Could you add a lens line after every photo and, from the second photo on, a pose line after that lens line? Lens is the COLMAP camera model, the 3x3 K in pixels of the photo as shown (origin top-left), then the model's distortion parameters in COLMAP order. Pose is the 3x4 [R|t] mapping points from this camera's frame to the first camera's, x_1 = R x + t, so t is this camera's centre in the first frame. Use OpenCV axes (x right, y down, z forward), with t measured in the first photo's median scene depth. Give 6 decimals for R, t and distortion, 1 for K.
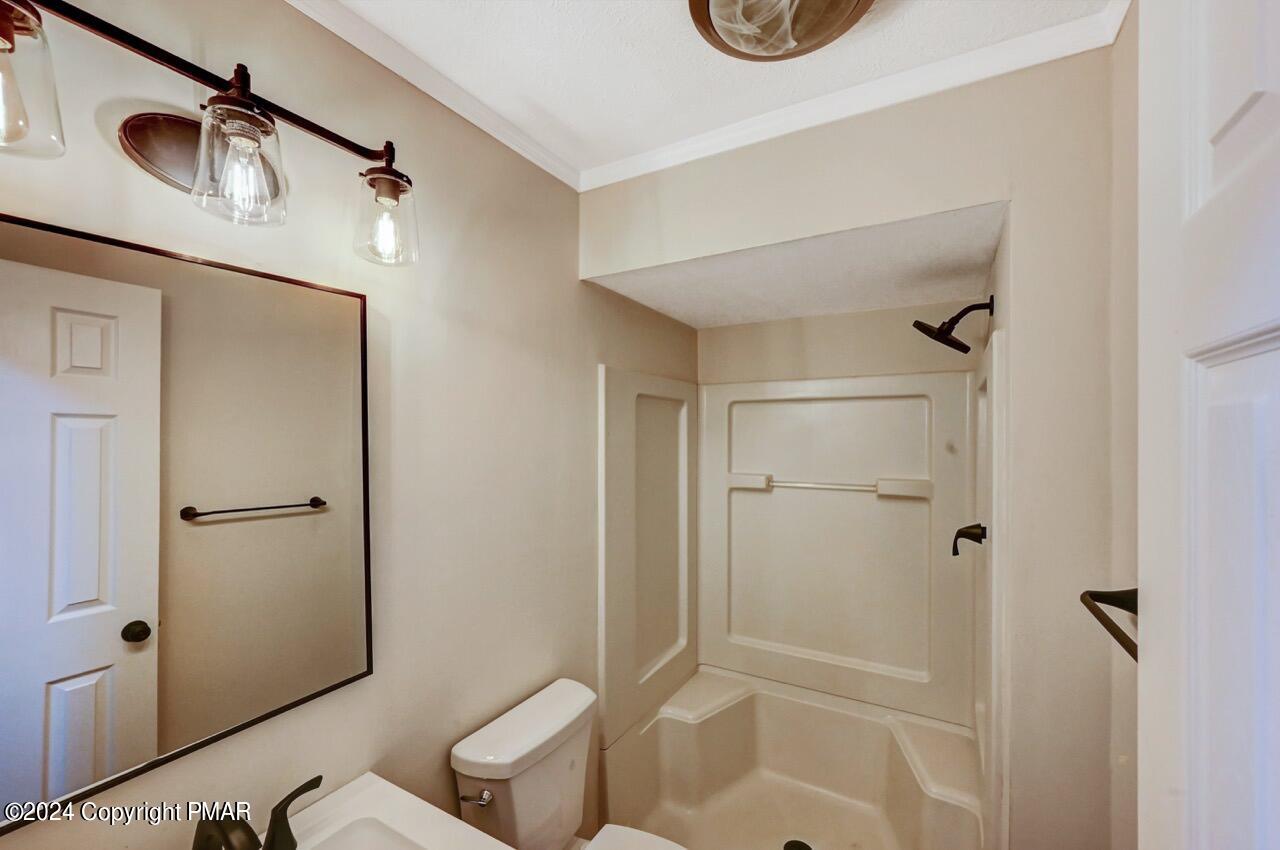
lens RADIAL K [[509.2, 0, 641.3], [0, 509.2, 427.8], [0, 0, 1]] dist [-0.003361, 0.000305]
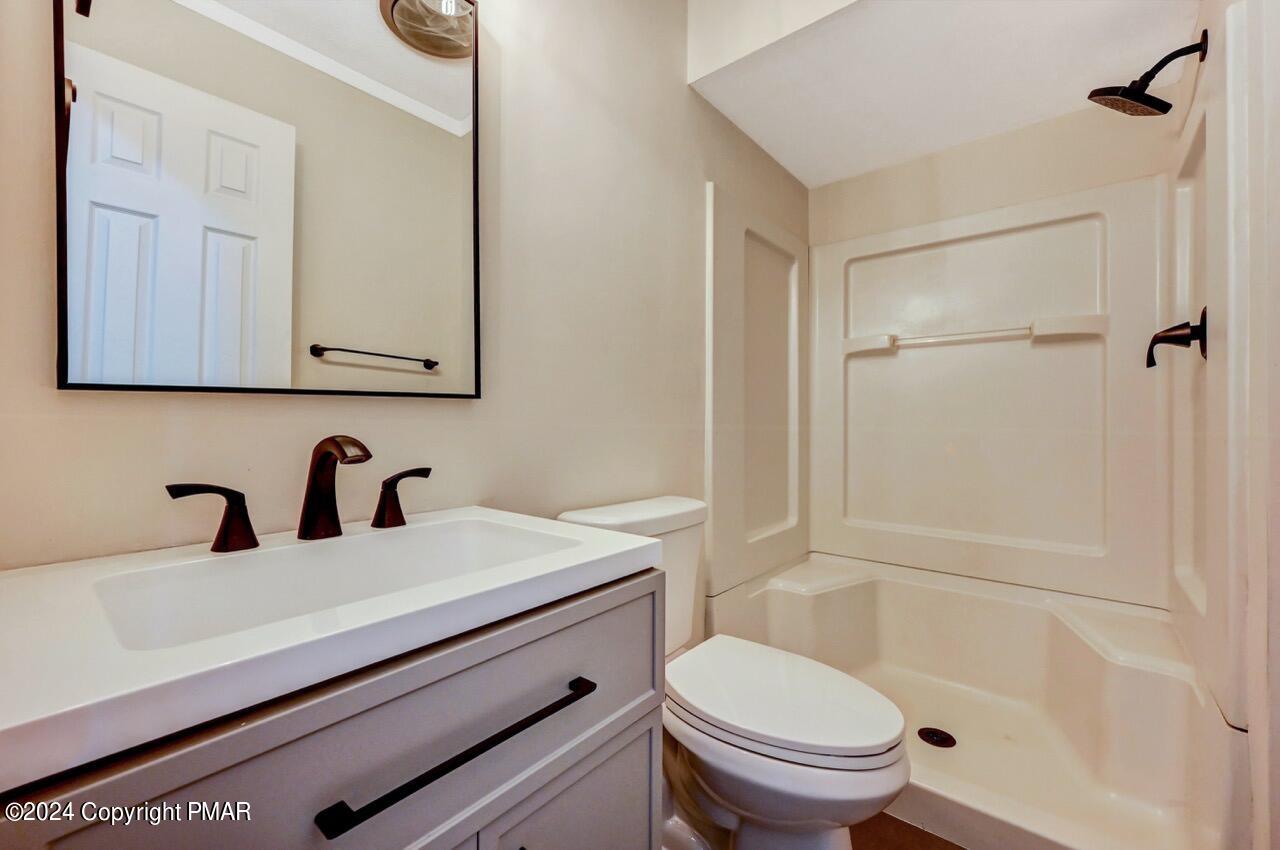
lens RADIAL K [[510.7, 0, 646.4], [0, 510.7, 411.7], [0, 0, 1]] dist [0.000582, -0.000275]
pose [[0.986707, 0.003023, -0.162483, -0.034527], [-0.004718, 0.999938, -0.010047, 0.272210], [0.162442, 0.010680, 0.986660, 0.055091]]
